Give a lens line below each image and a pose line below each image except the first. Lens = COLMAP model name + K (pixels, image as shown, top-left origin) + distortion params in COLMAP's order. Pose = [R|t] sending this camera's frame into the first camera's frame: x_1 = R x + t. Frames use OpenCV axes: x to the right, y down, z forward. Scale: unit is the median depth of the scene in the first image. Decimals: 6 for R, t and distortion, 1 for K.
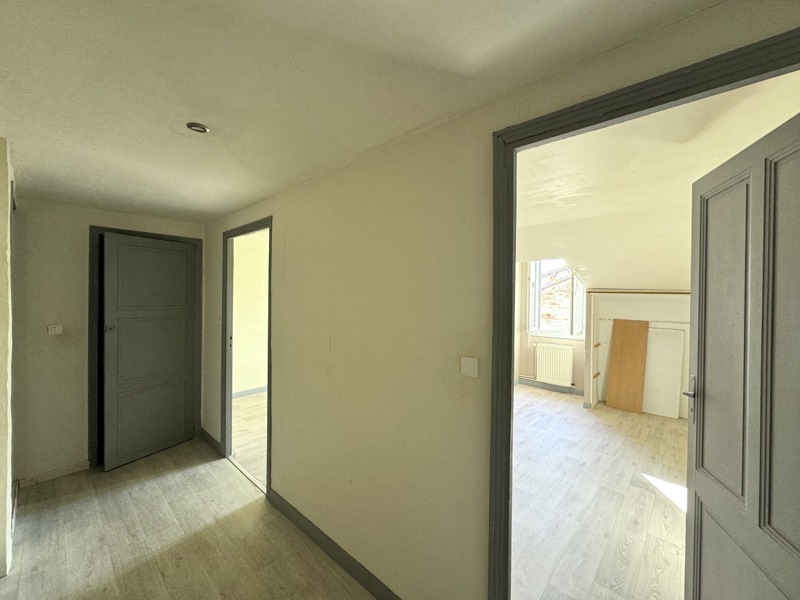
lens RADIAL K [[317.2, 0, 400.8], [0, 317.2, 297.9], [0, 0, 1]] dist [-0.003411, 0.000276]
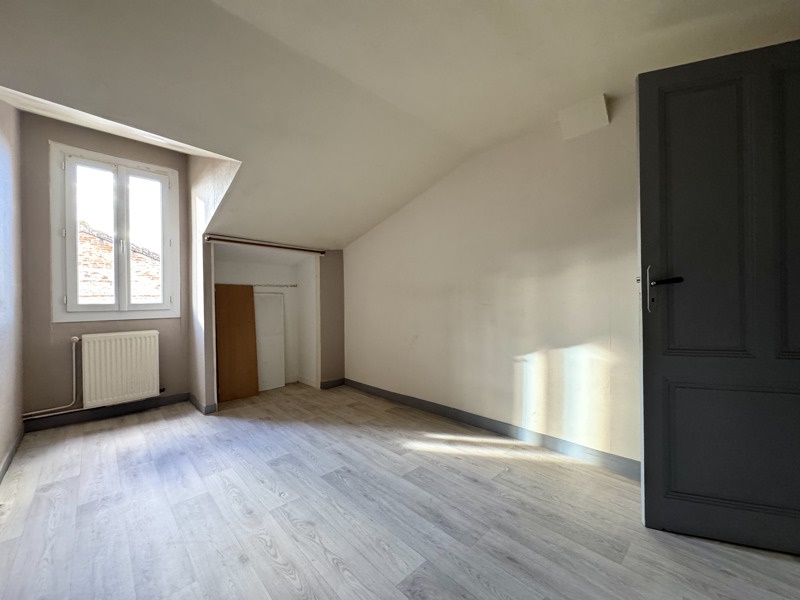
lens RADIAL K [[317.2, 0, 400.5], [0, 317.2, 299.7], [0, 0, 1]] dist [-0.003411, 0.000276]
pose [[0.051523, -0.016975, 0.998528, -0.053250], [0.011080, 0.999804, 0.016425, 0.109151], [-0.998610, 0.010218, 0.051701, 0.592555]]
